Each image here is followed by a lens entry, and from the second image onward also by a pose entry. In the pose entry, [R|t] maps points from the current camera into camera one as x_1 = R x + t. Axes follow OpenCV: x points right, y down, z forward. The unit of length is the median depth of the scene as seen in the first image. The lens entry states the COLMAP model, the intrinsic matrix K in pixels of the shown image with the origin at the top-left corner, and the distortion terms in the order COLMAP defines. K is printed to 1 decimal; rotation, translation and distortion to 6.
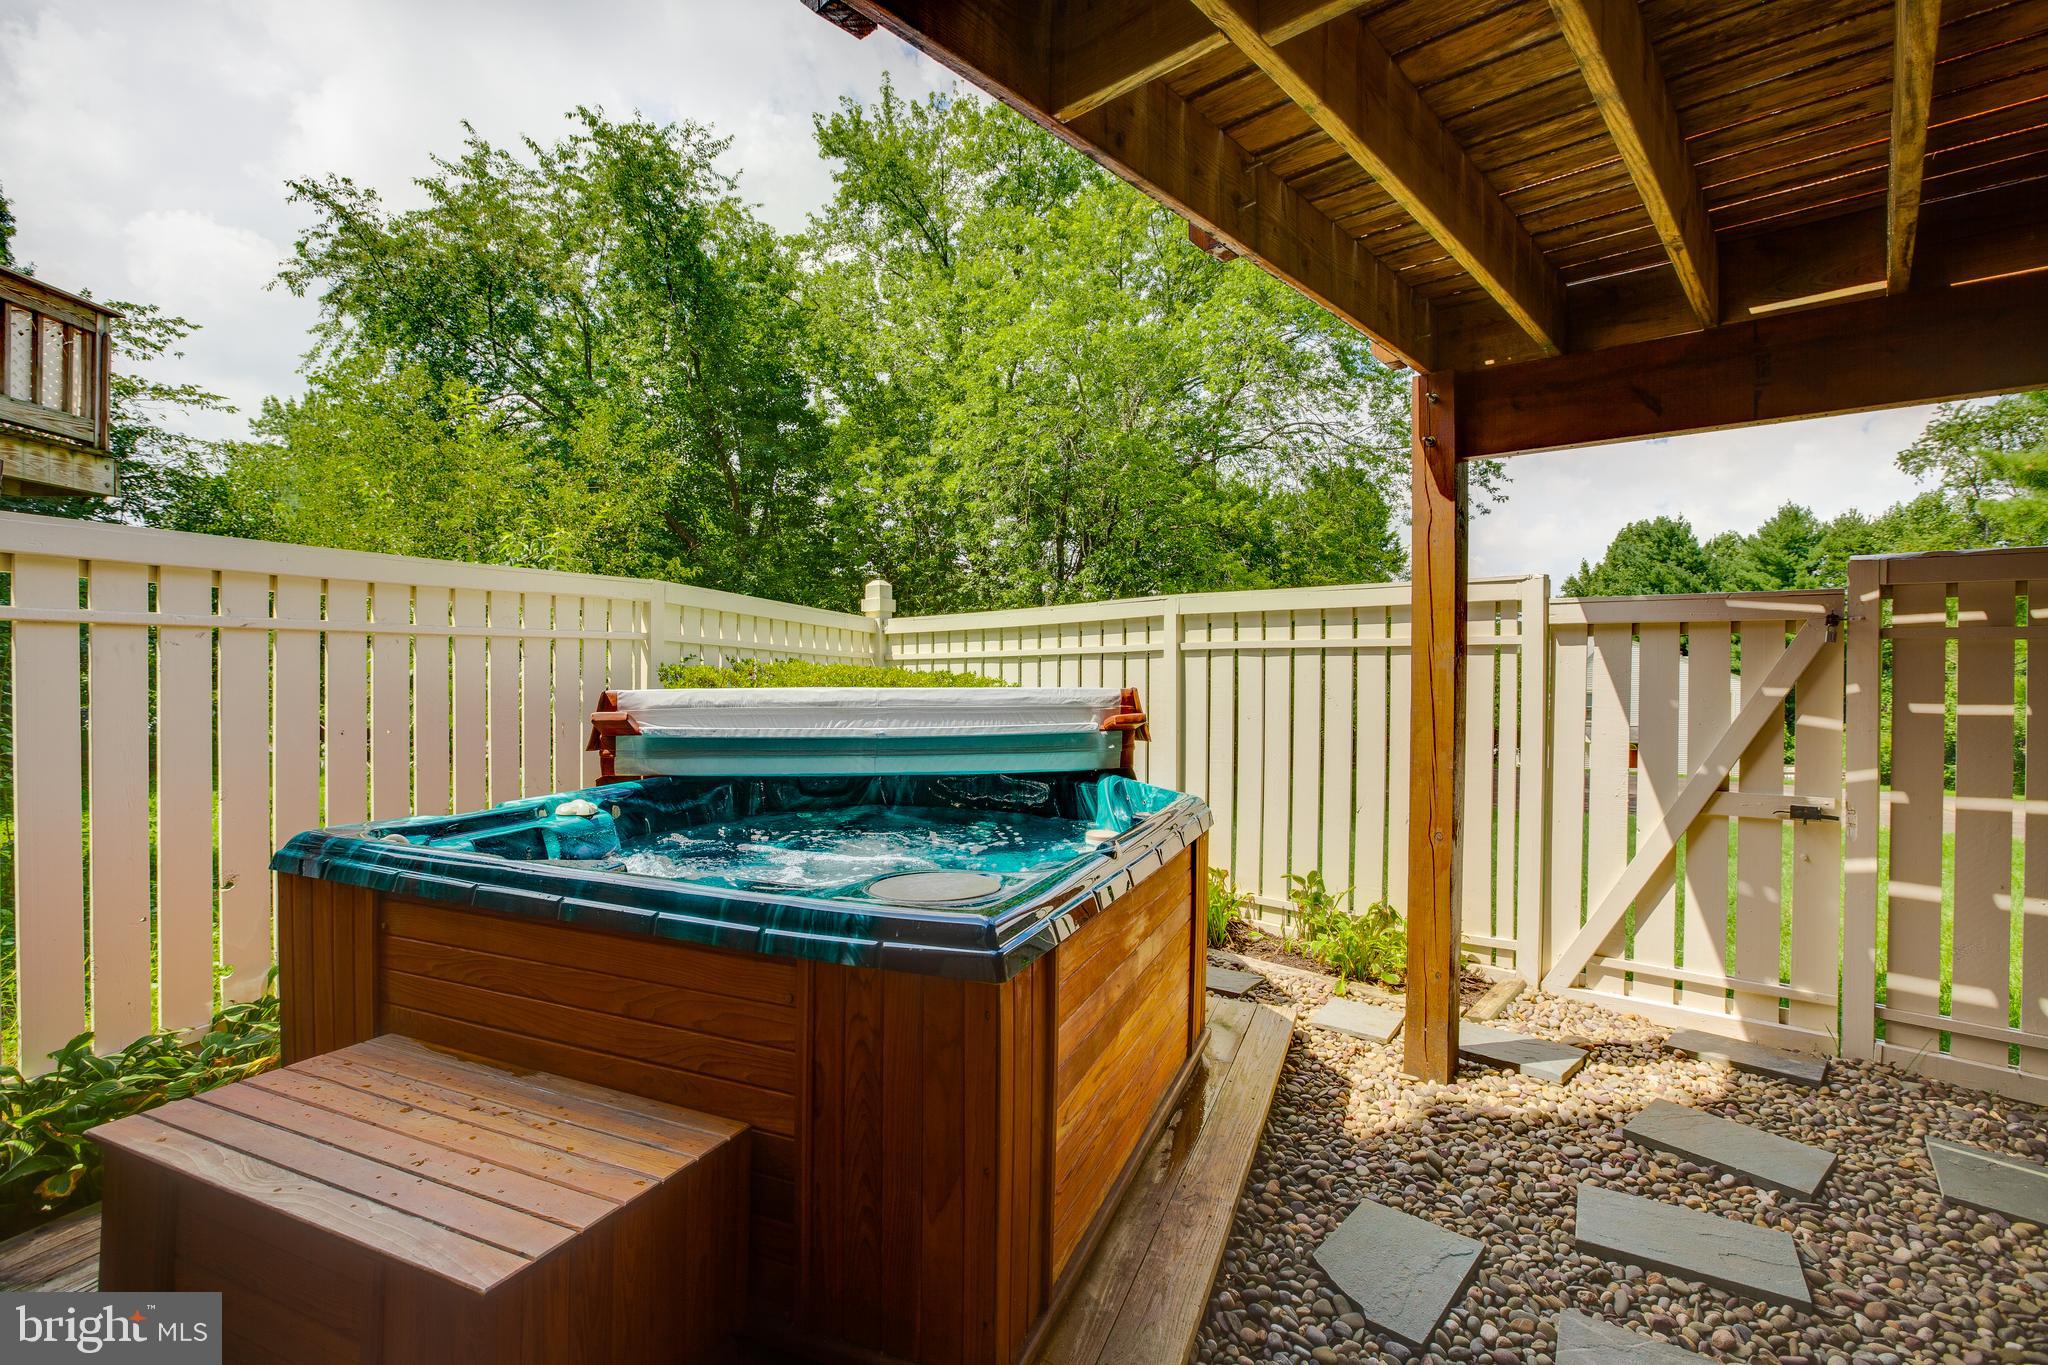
lens RADIAL K [[928.7, 0, 1038.6], [0, 928.7, 663.1], [0, 0, 1]] dist [-0.038974, 0.016163]
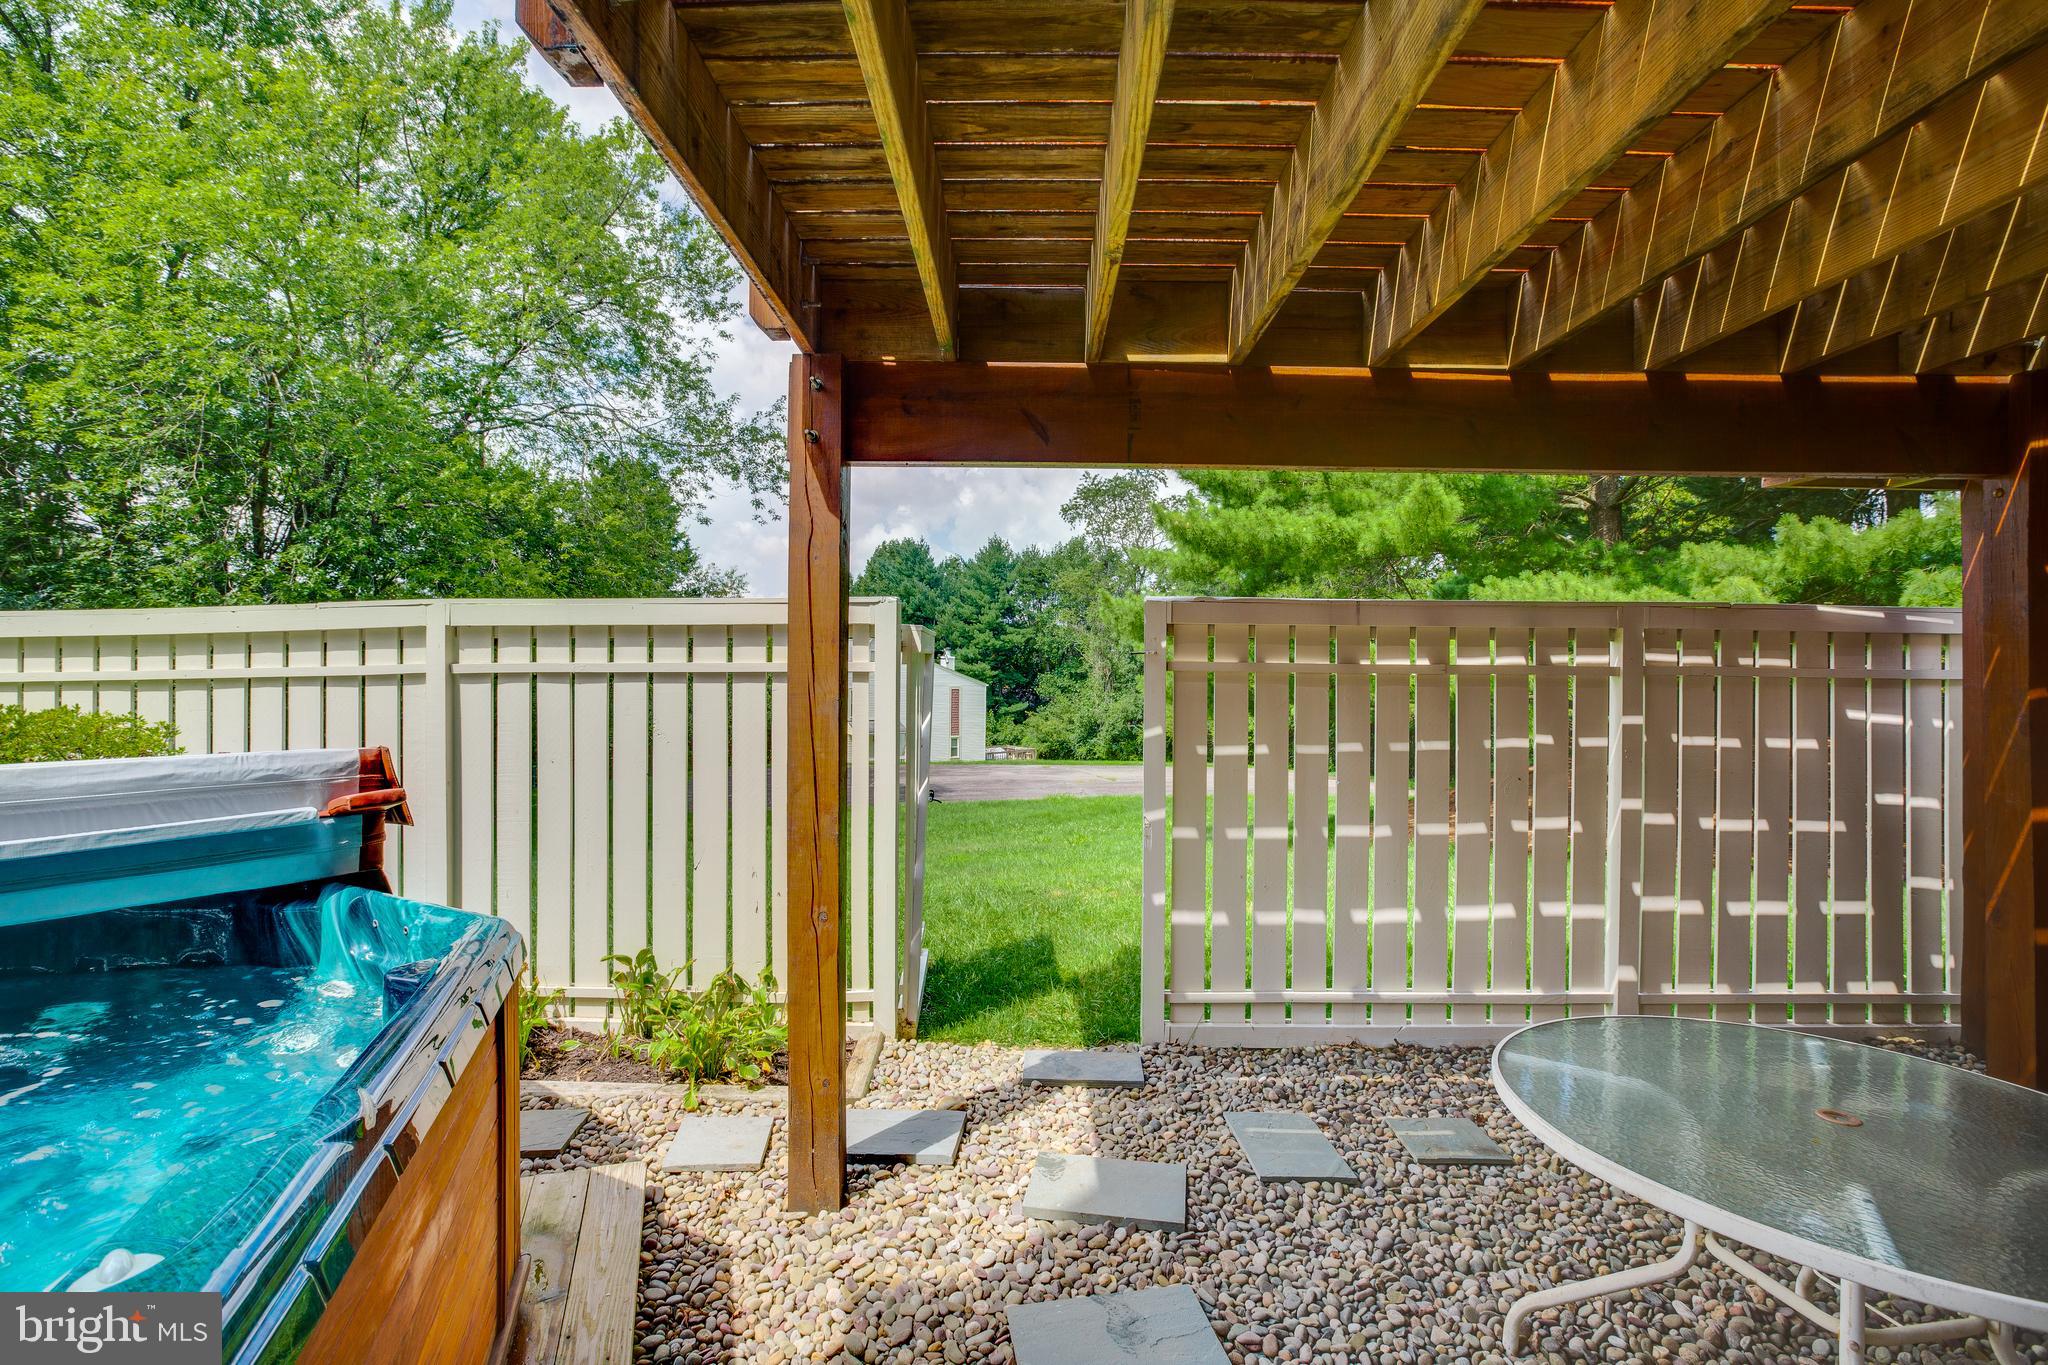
lens RADIAL K [[934.4, 0, 1020.2], [0, 934.4, 667.8], [0, 0, 1]] dist [-0.054239, 0.018695]
pose [[0.751258, -0.003398, 0.660000, 0.013921], [-0.000587, 0.999983, 0.005817, -0.031548], [-0.660009, -0.004757, 0.751243, 0.203518]]
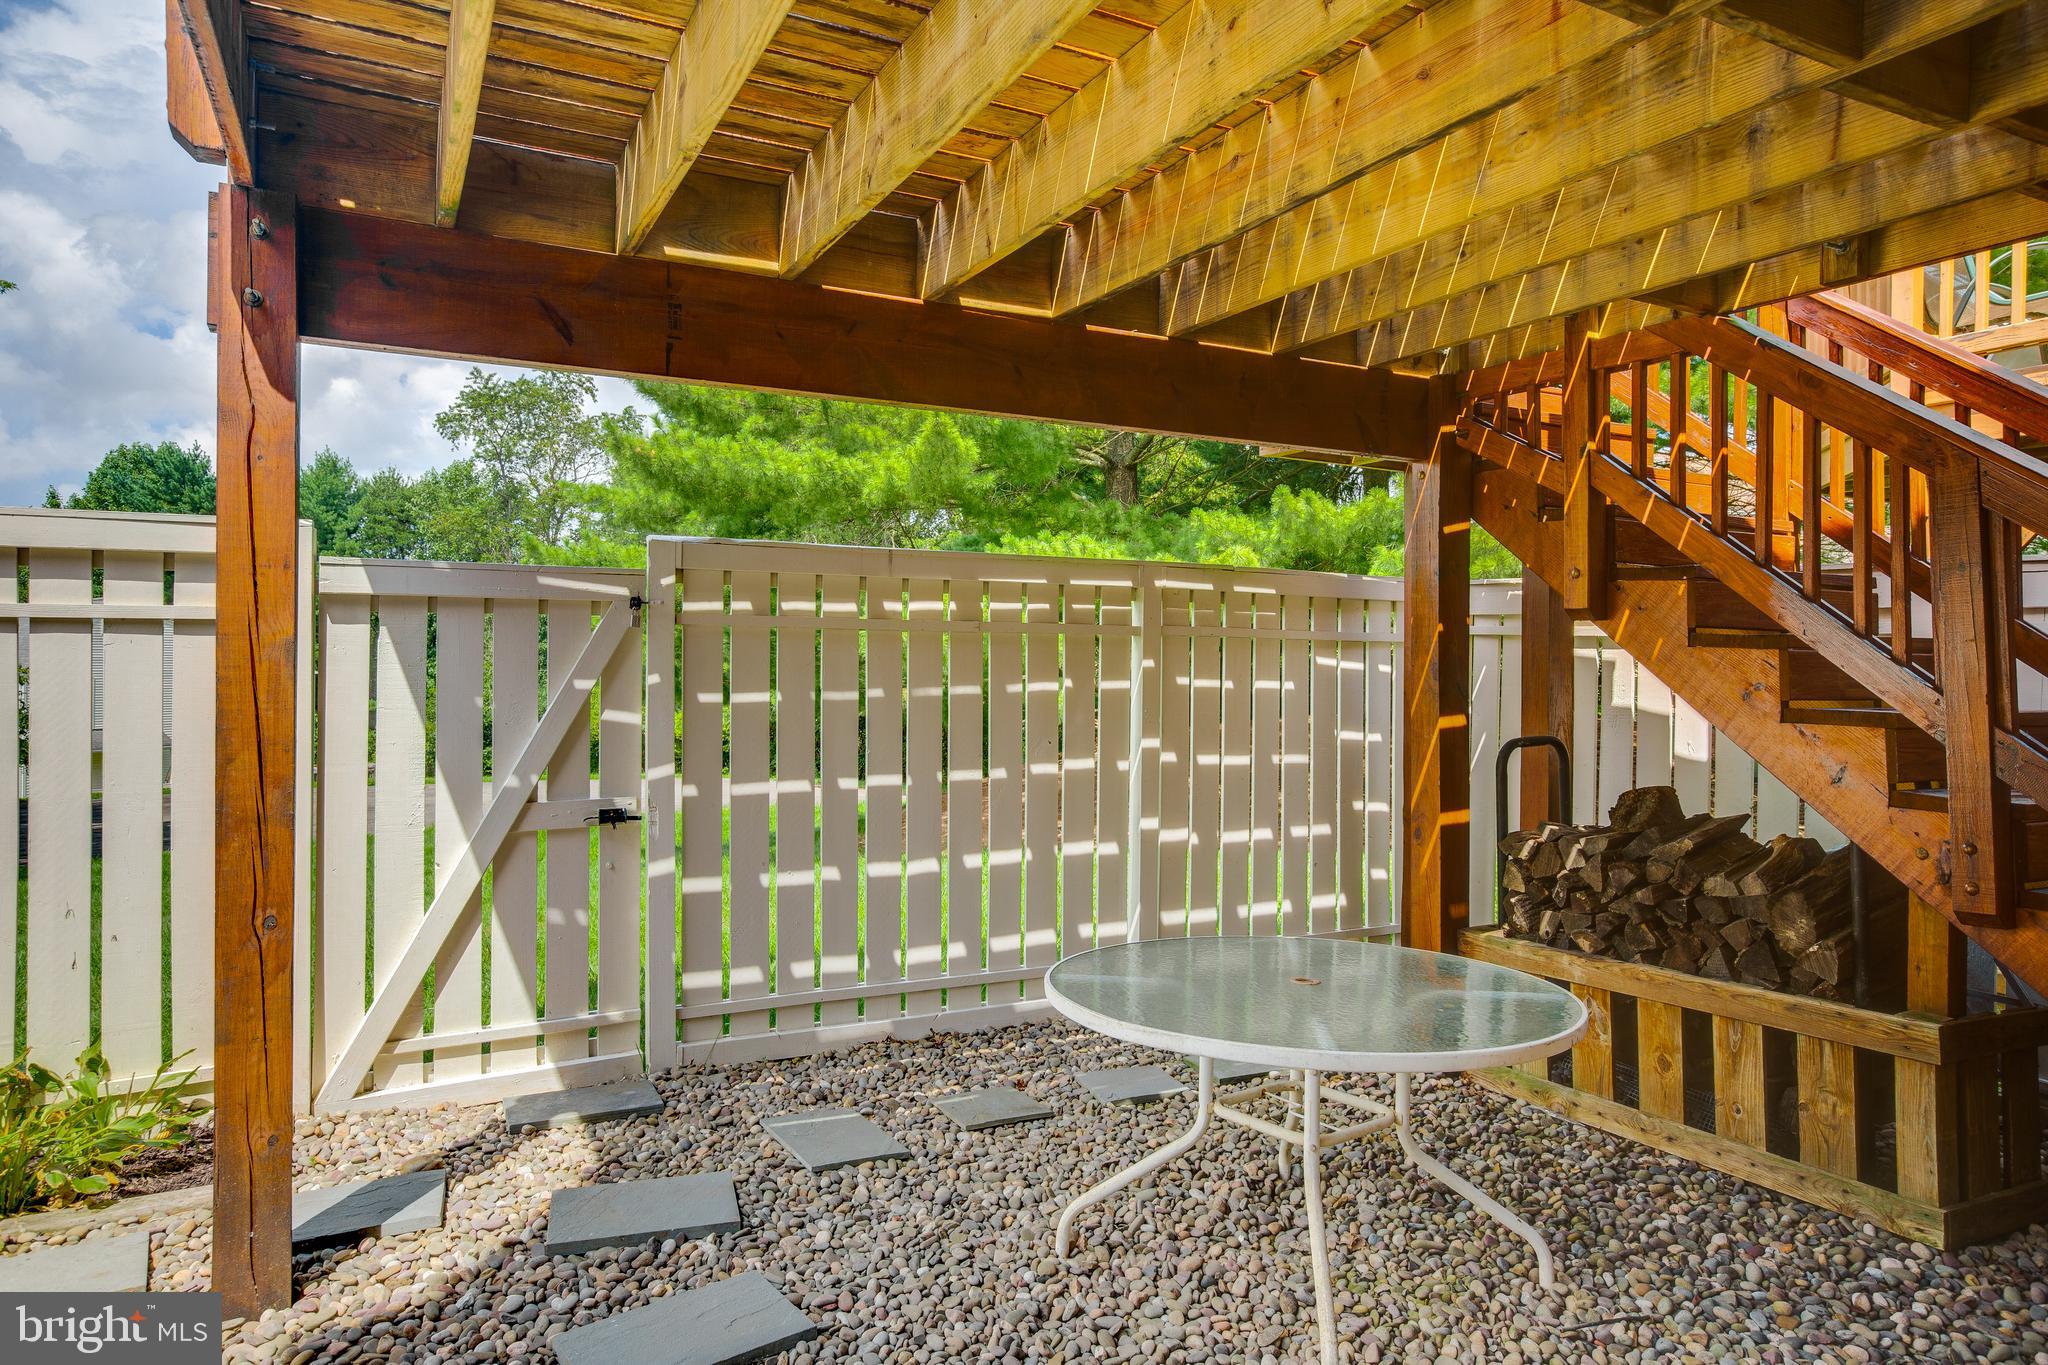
lens RADIAL K [[1244.8, 0, 999.1], [0, 1244.8, 662.2], [0, 0, 1]] dist [-0.050411, 0.062878]
pose [[0.365555, -0.009088, 0.930745, -0.136933], [-0.008037, 0.999884, 0.012920, -0.005907], [-0.930755, -0.012204, 0.365440, 0.173409]]
